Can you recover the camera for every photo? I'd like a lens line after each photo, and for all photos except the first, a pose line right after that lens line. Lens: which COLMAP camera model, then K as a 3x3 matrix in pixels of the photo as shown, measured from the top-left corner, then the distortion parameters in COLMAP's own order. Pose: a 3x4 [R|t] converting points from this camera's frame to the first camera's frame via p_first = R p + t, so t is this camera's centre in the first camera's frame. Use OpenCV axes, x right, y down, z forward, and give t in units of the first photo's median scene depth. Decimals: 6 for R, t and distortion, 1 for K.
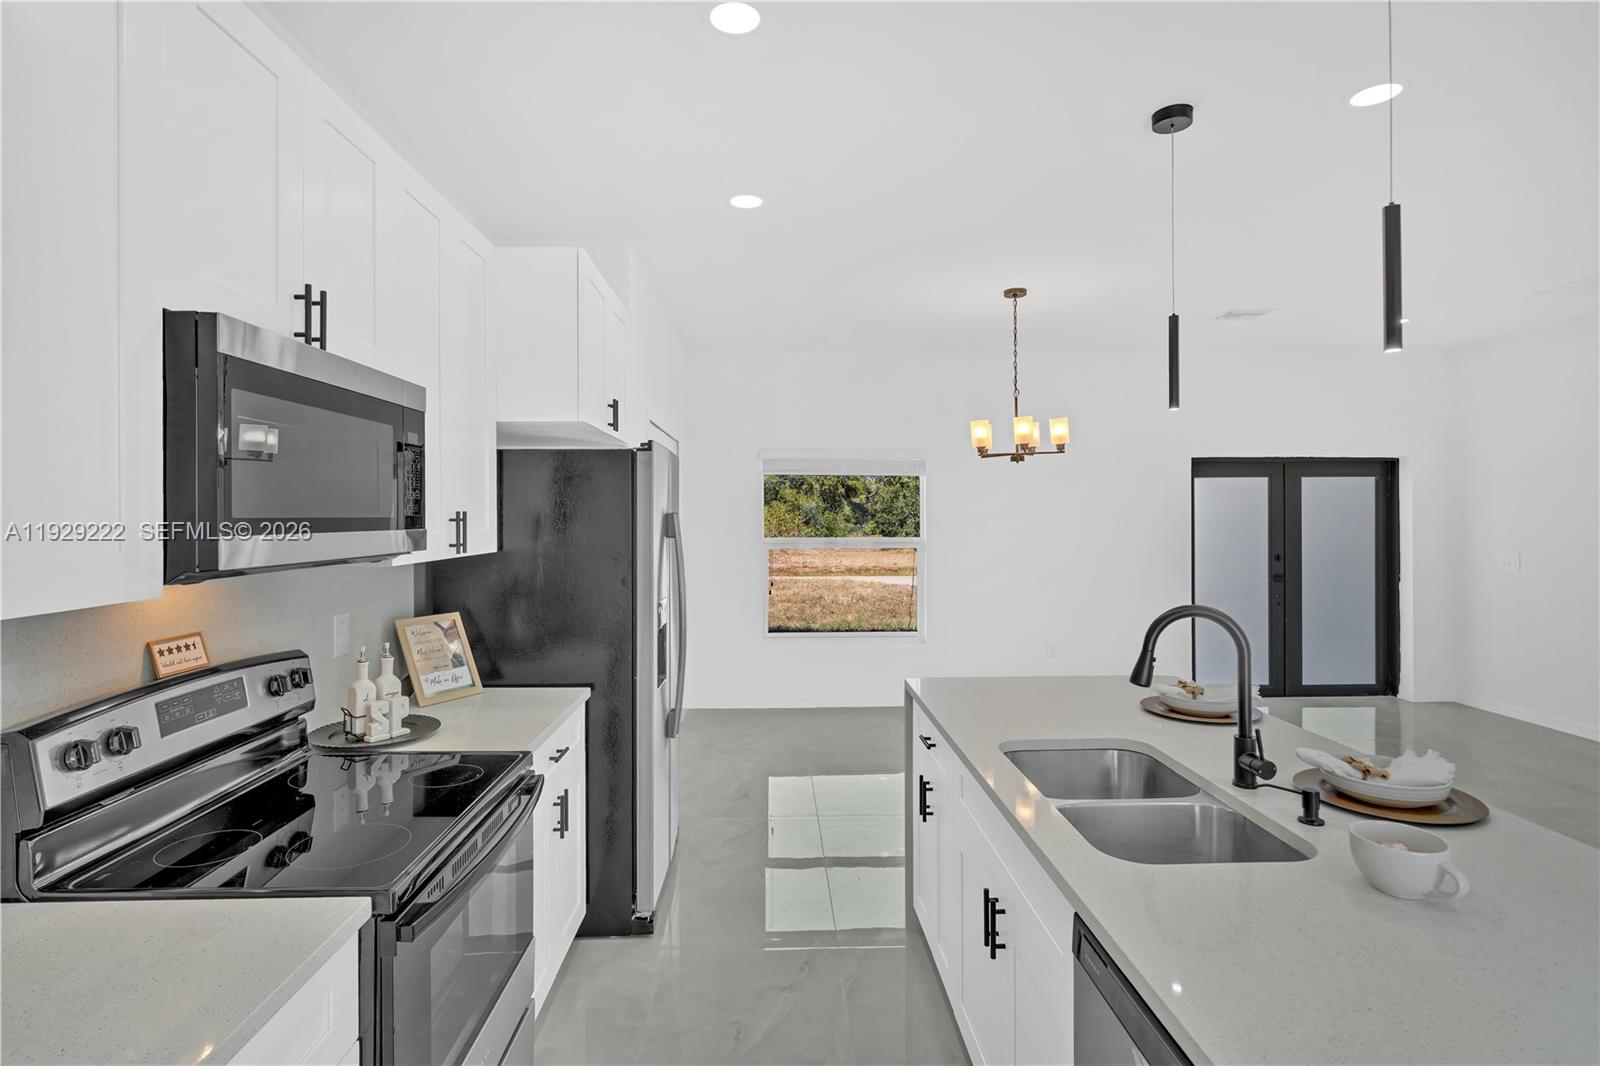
lens RADIAL K [[796.4, 0, 792.3], [0, 796.4, 513.4], [0, 0, 1]] dist [-0.005220, 0.000151]
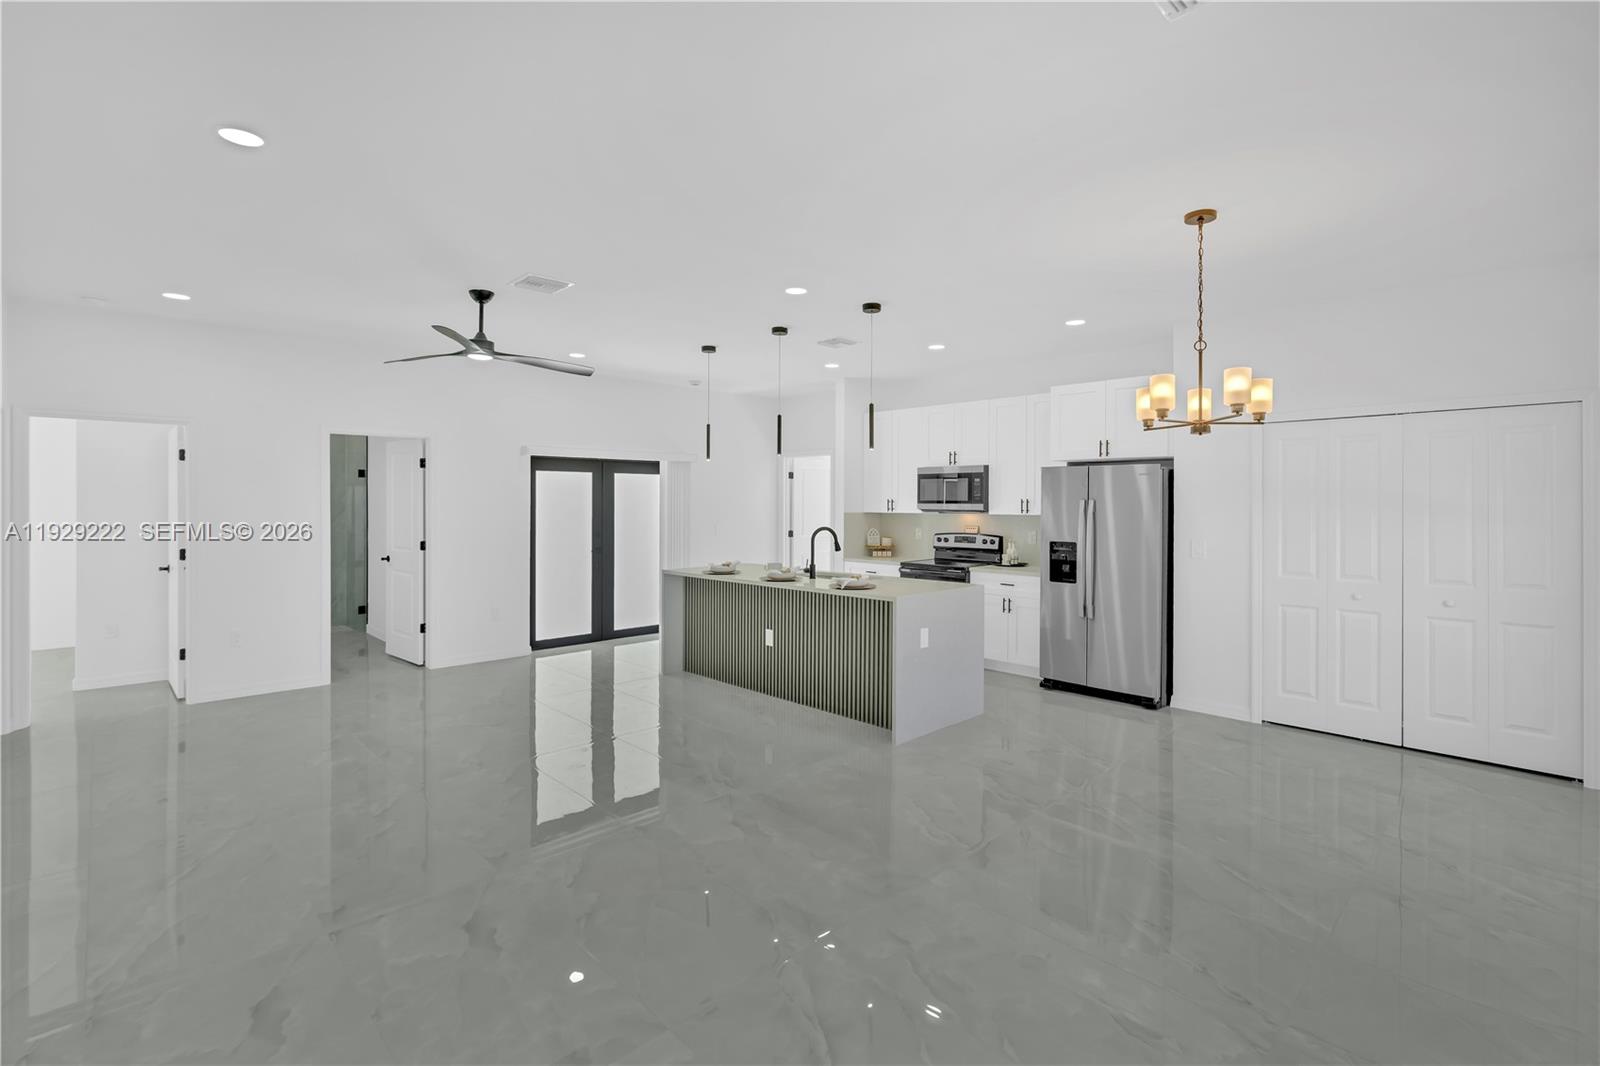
lens RADIAL K [[738.5, 0, 796.7], [0, 738.5, 502.3], [0, 0, 1]] dist [-0.000879, -0.000204]
pose [[-0.740296, 0.002557, -0.672276, 1.056507], [0.001308, 0.999996, 0.002363, 0.000828], [0.672280, 0.000870, -0.740297, 1.267131]]
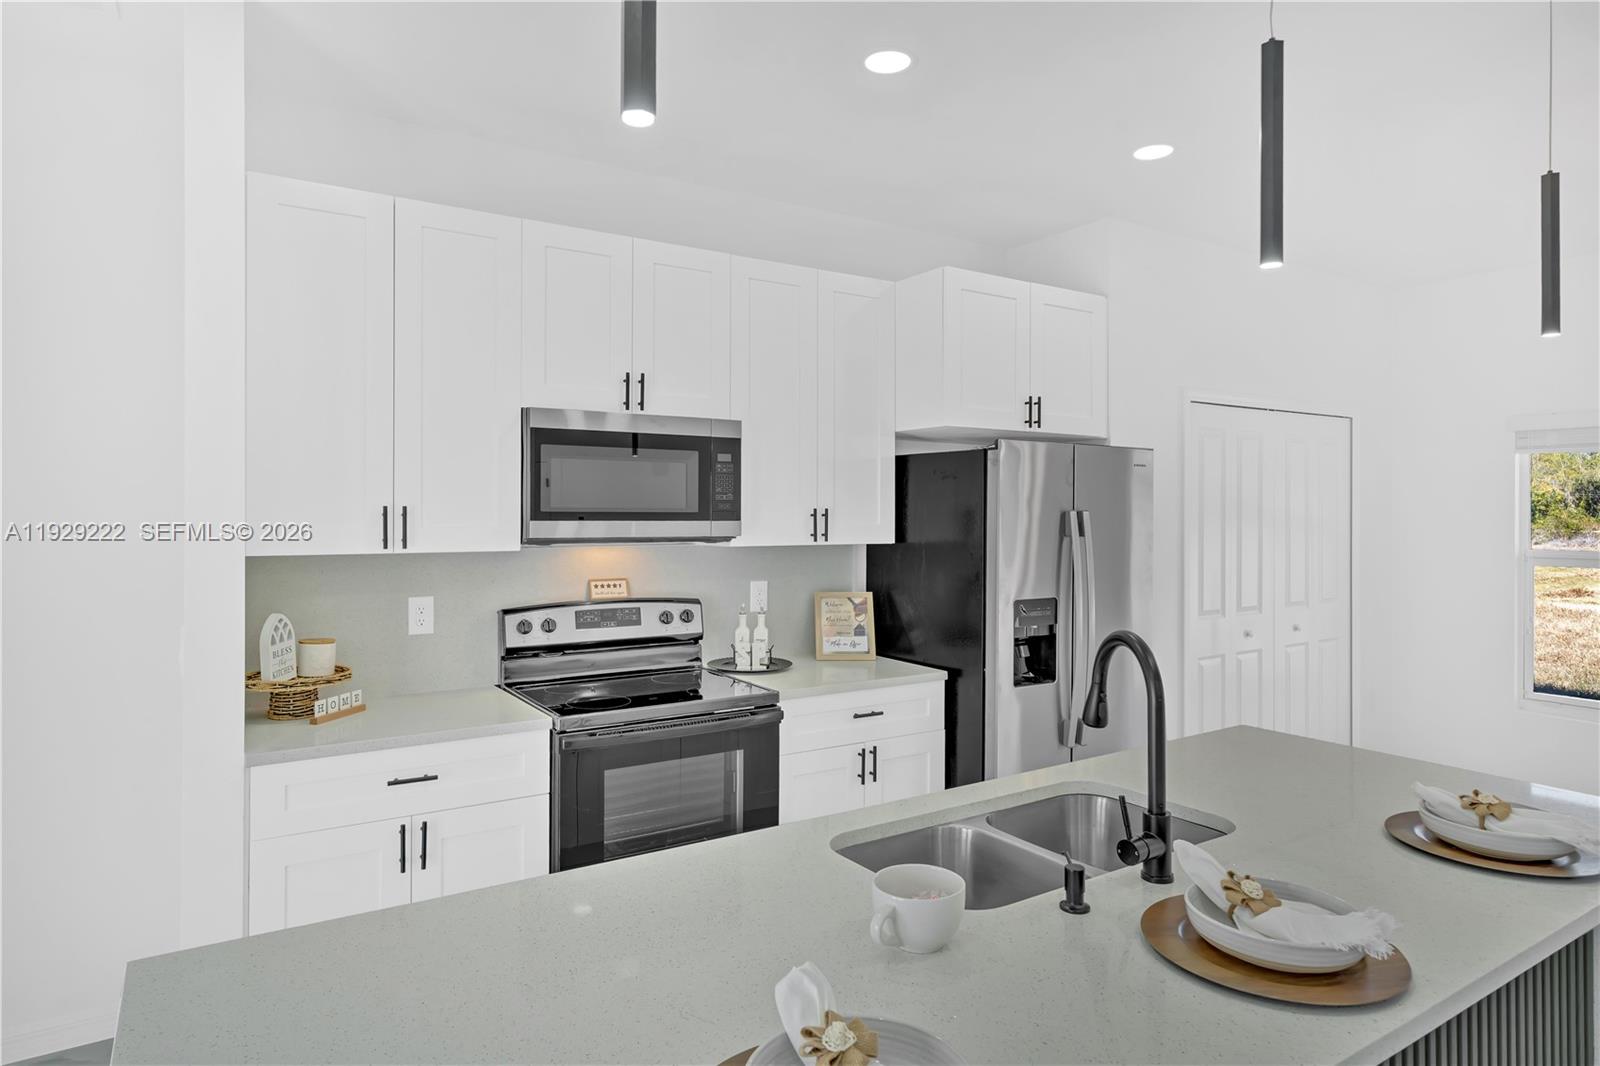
lens RADIAL K [[943.9, 0, 795.2], [0, 943.9, 514.1], [0, 0, 1]] dist [-0.000587, 0.000336]
pose [[0.522543, 0.005997, -0.852592, 0.439247], [-0.003205, 0.999982, 0.005069, -0.000607], [0.852607, 0.000084, 0.522553, 0.090816]]
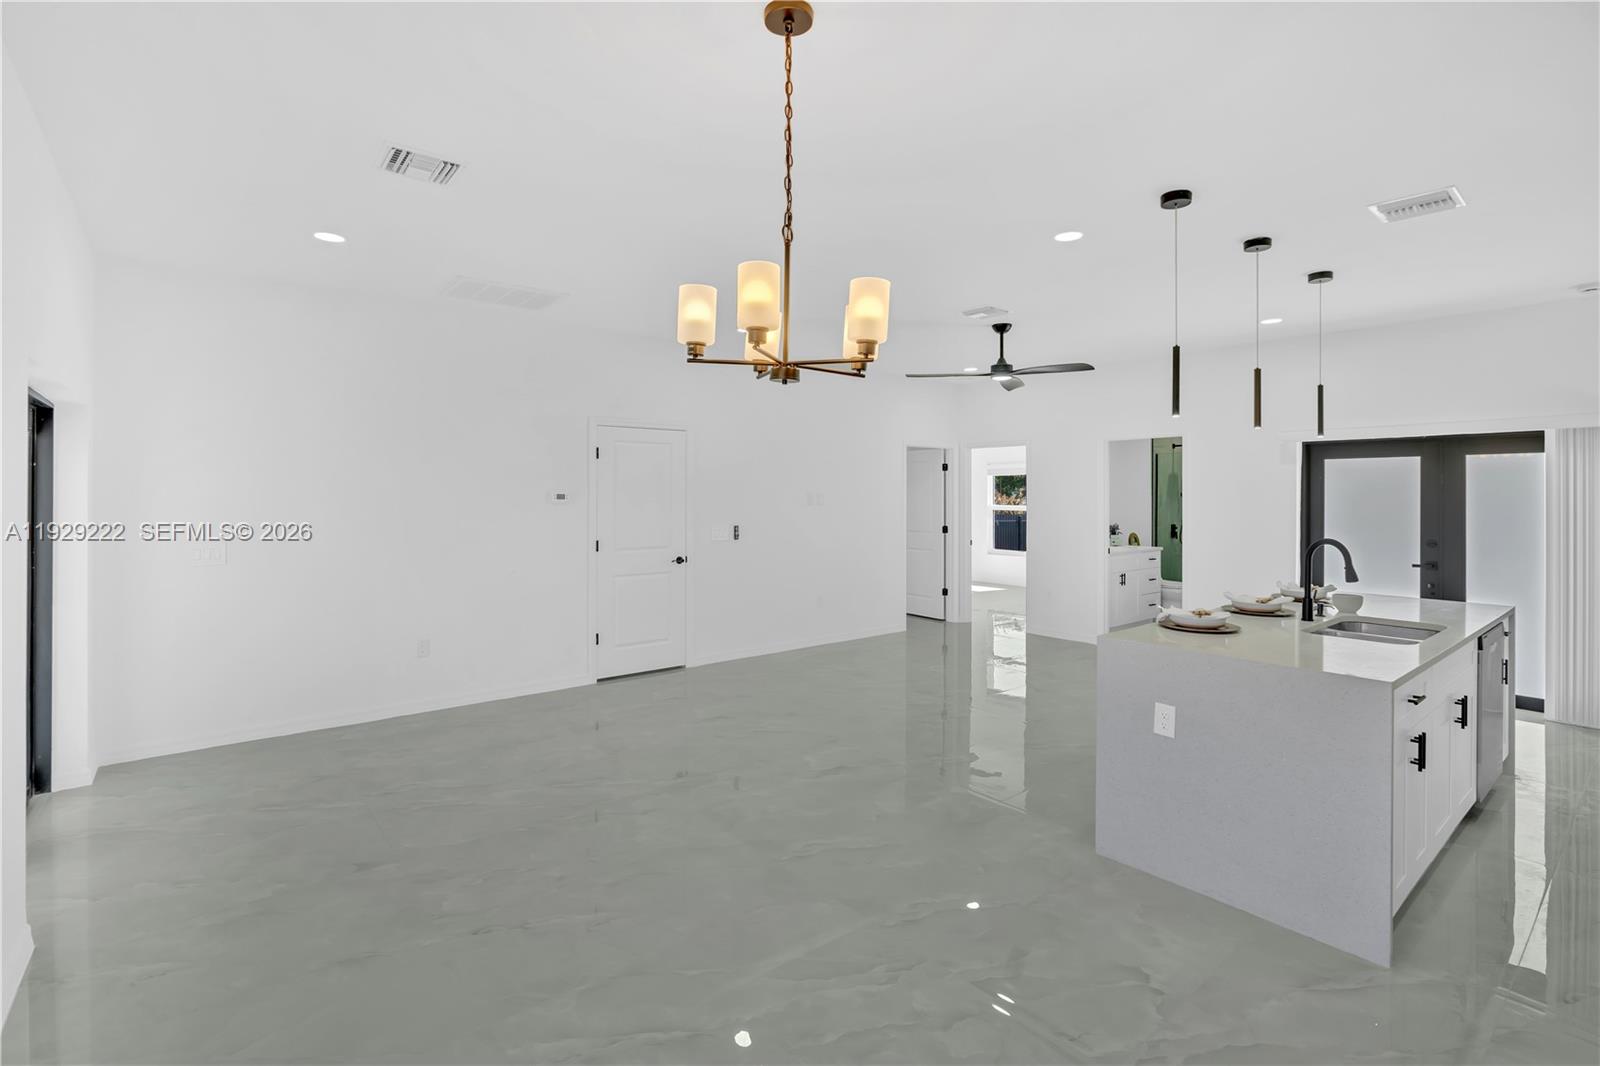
lens RADIAL K [[746.9, 0, 798.9], [0, 746.9, 496.3], [0, 0, 1]] dist [-0.000083, 0.000728]
pose [[-0.614625, 0.002349, 0.788816, -0.070003], [0.000470, 0.999996, -0.002612, 0.004045], [-0.788819, -0.001235, -0.614624, 1.262449]]
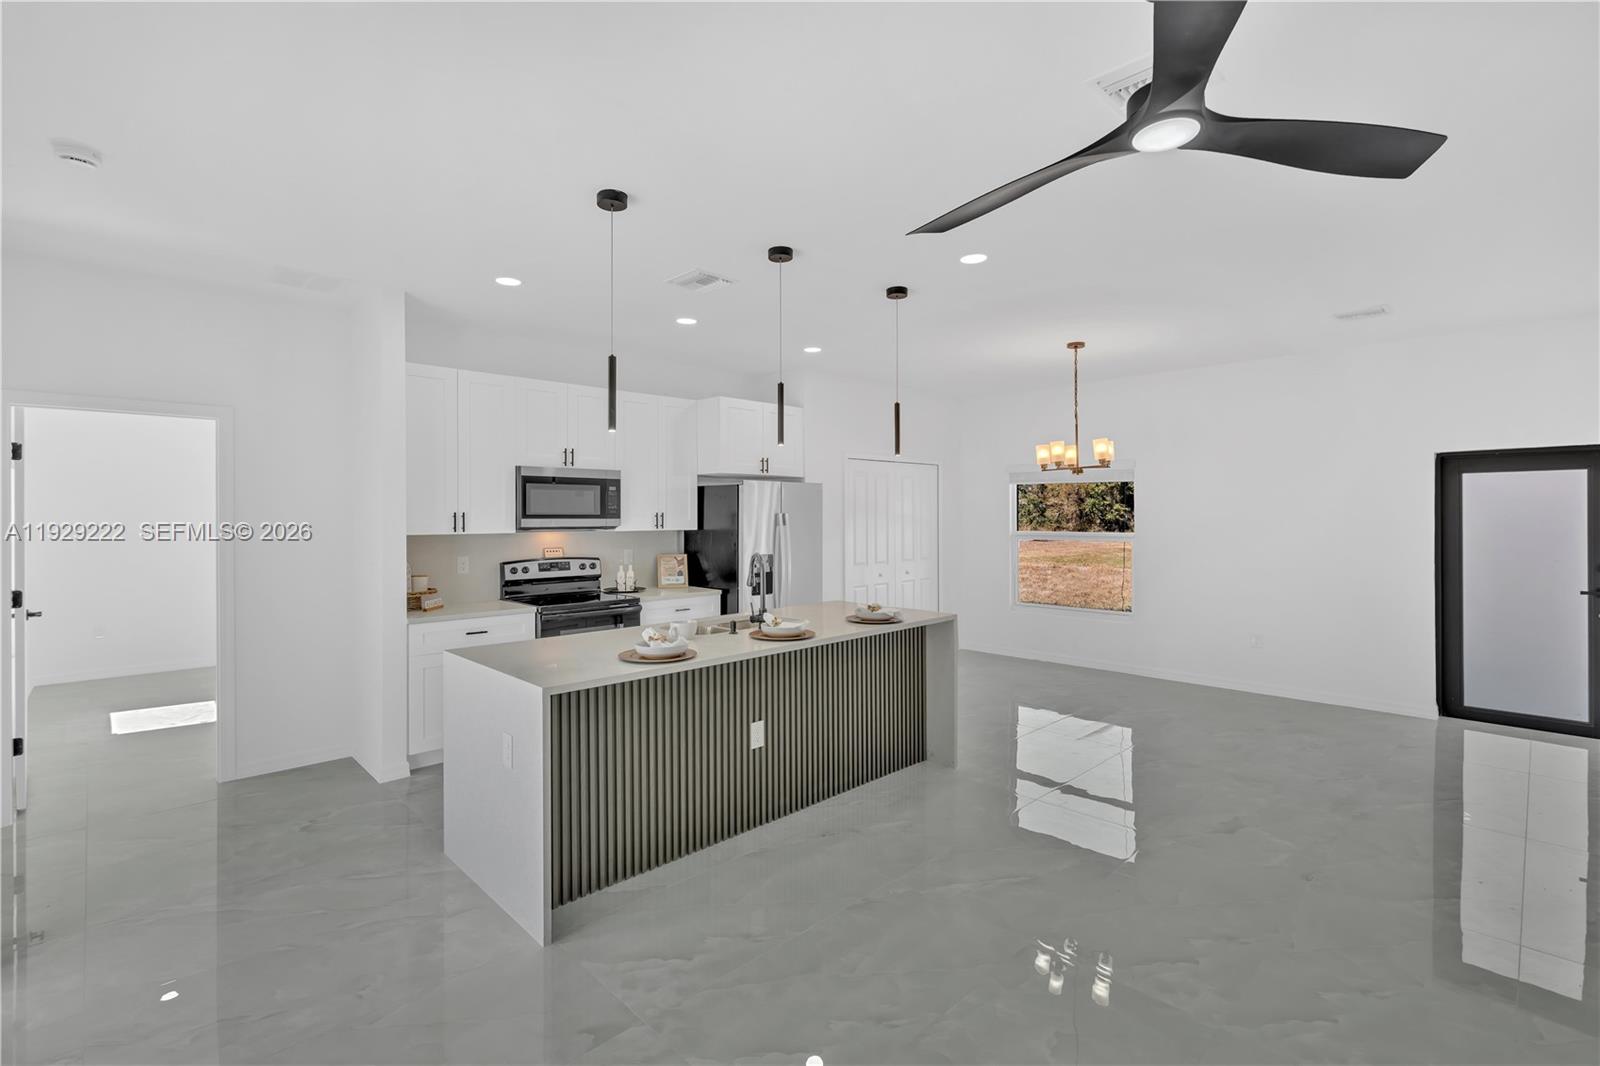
lens RADIAL K [[731.1, 0, 791.8], [0, 731.1, 518.6], [0, 0, 1]] dist [-0.001943, 0.000336]
pose [[0.677844, 0.005682, -0.735184, 0.846994], [0.000638, 0.999965, 0.008317, -0.001393], [0.735206, -0.006107, 0.677816, -0.158677]]
